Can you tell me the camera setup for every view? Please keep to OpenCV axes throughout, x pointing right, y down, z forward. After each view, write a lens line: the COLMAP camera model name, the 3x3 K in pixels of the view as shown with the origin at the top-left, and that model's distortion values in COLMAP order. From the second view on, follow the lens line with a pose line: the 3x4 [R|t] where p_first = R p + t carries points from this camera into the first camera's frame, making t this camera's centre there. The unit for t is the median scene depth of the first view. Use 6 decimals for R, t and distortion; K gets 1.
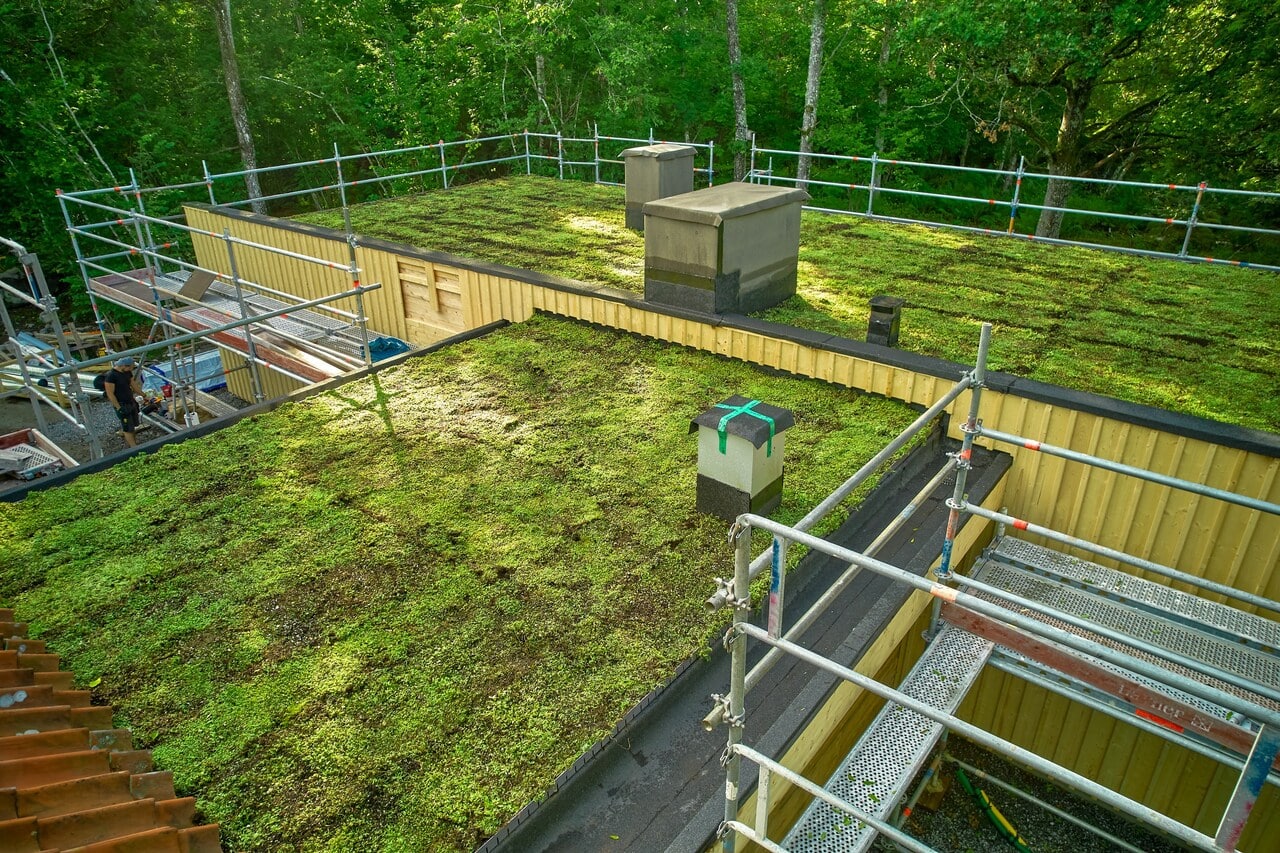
lens RADIAL K [[821.6, 0, 640.7], [0, 821.6, 431.0], [0, 0, 1]] dist [-0.072043, 0.053198]
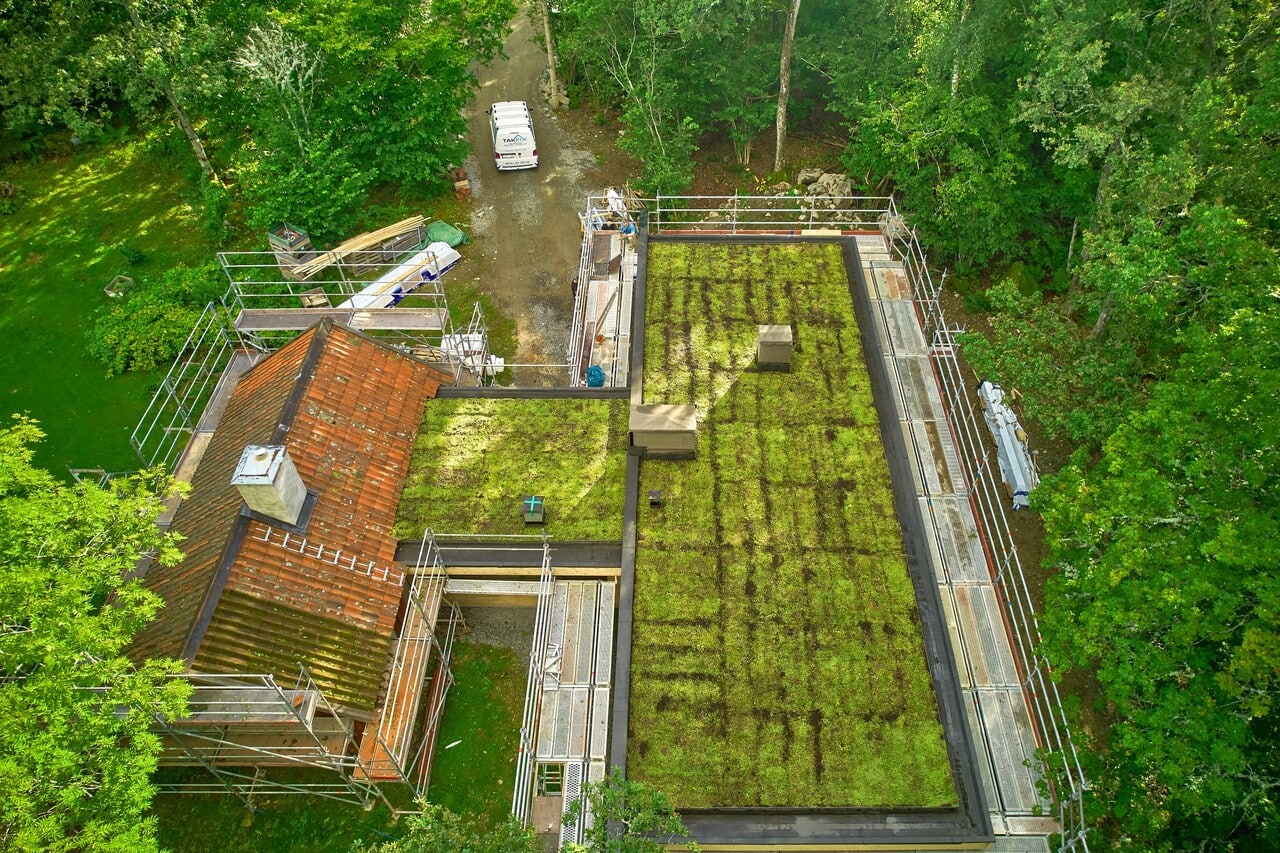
lens RADIAL K [[844.8, 0, 668.2], [0, 844.8, 423.7], [0, 0, 1]] dist [-0.052104, -0.000358]
pose [[0.613079, 0.591301, -0.523925, 1.511694], [-0.345813, 0.797126, 0.494978, -1.591358], [0.710315, -0.122281, 0.693181, -0.774237]]
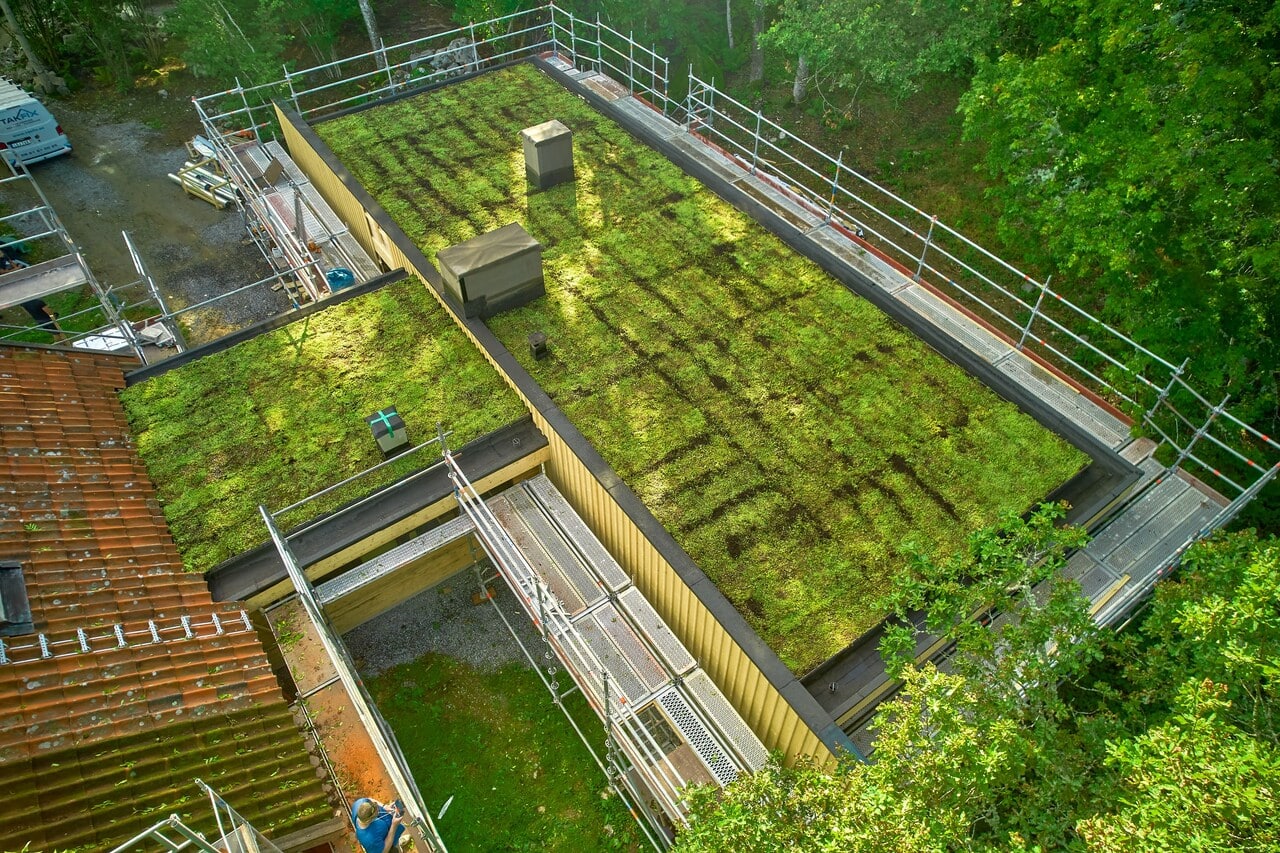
lens RADIAL K [[821.9, 0, 640.1], [0, 821.9, 430.0], [0, 0, 1]] dist [-0.050816, 0.001884]
pose [[0.958315, 0.214650, -0.188569, 0.868264], [-0.128805, 0.913687, 0.385467, -0.676059], [0.255033, -0.345110, 0.903248, -0.669844]]
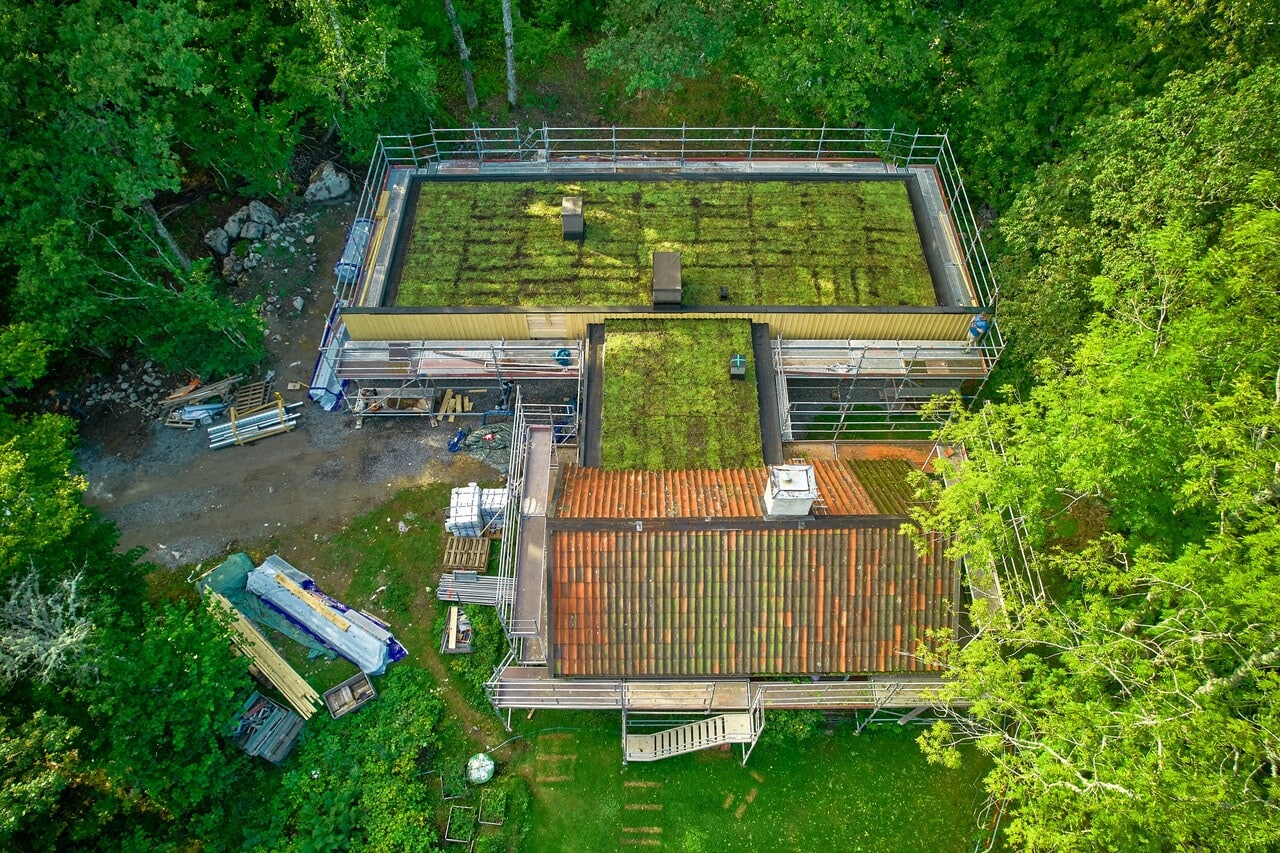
lens RADIAL K [[821.6, 0, 640.7], [0, 821.6, 431.0], [0, 0, 1]] dist [-0.072043, 0.053198]
pose [[0.785729, -0.513521, 0.344856, -1.427687], [0.265590, 0.783569, 0.561678, -1.657452], [-0.558652, -0.349736, 0.752059, -1.580435]]
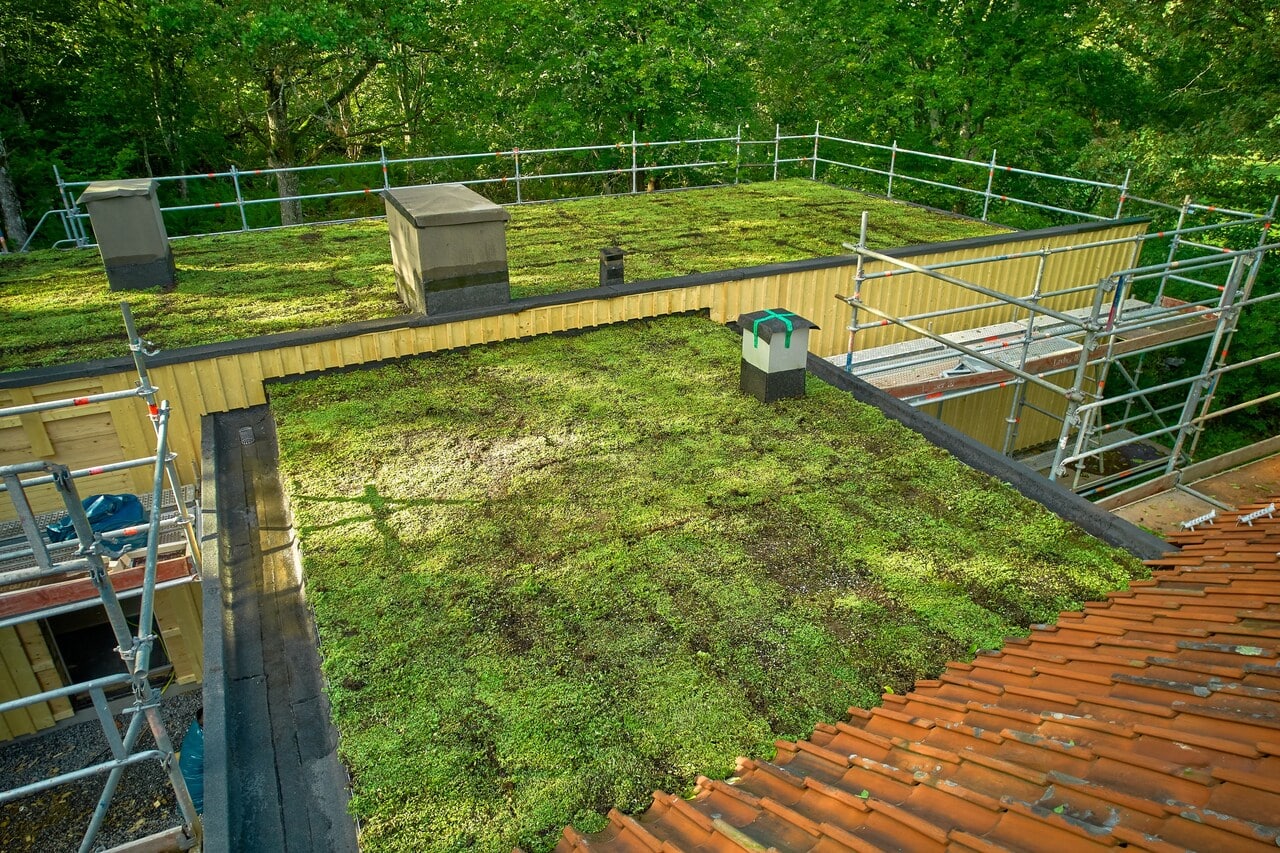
lens RADIAL K [[821.6, 0, 640.7], [0, 821.6, 431.0], [0, 0, 1]] dist [-0.072043, 0.053198]
pose [[0.432202, -0.387791, 0.814137, -0.759069], [0.391904, 0.893873, 0.217721, -0.156797], [-0.812166, 0.224964, 0.538311, 0.322844]]
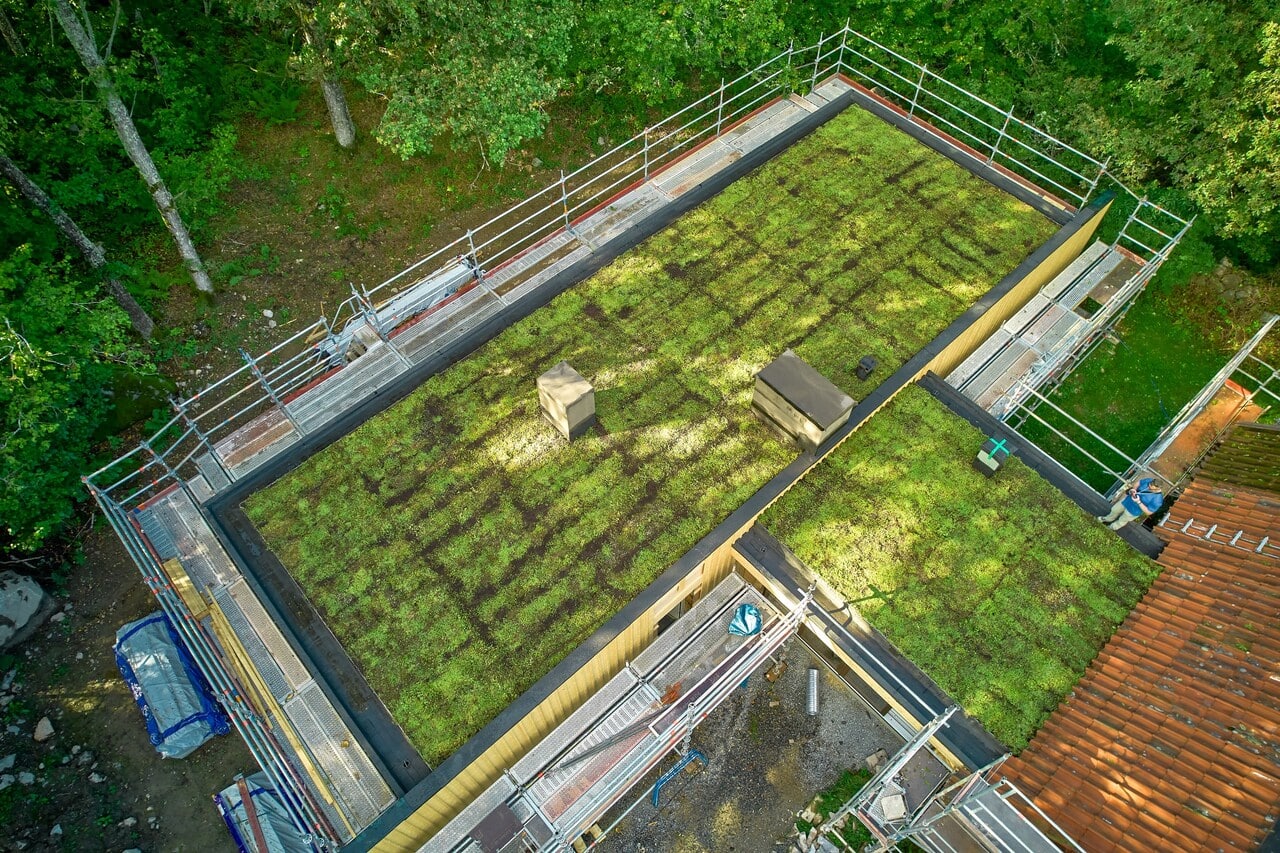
lens RADIAL K [[821.6, 0, 640.7], [0, 821.6, 431.0], [0, 0, 1]] dist [-0.072043, 0.053198]
pose [[0.163391, -0.819960, 0.548606, -1.065430], [0.432065, 0.559388, 0.707393, -1.735236], [-0.886918, 0.121452, 0.445675, 0.549065]]
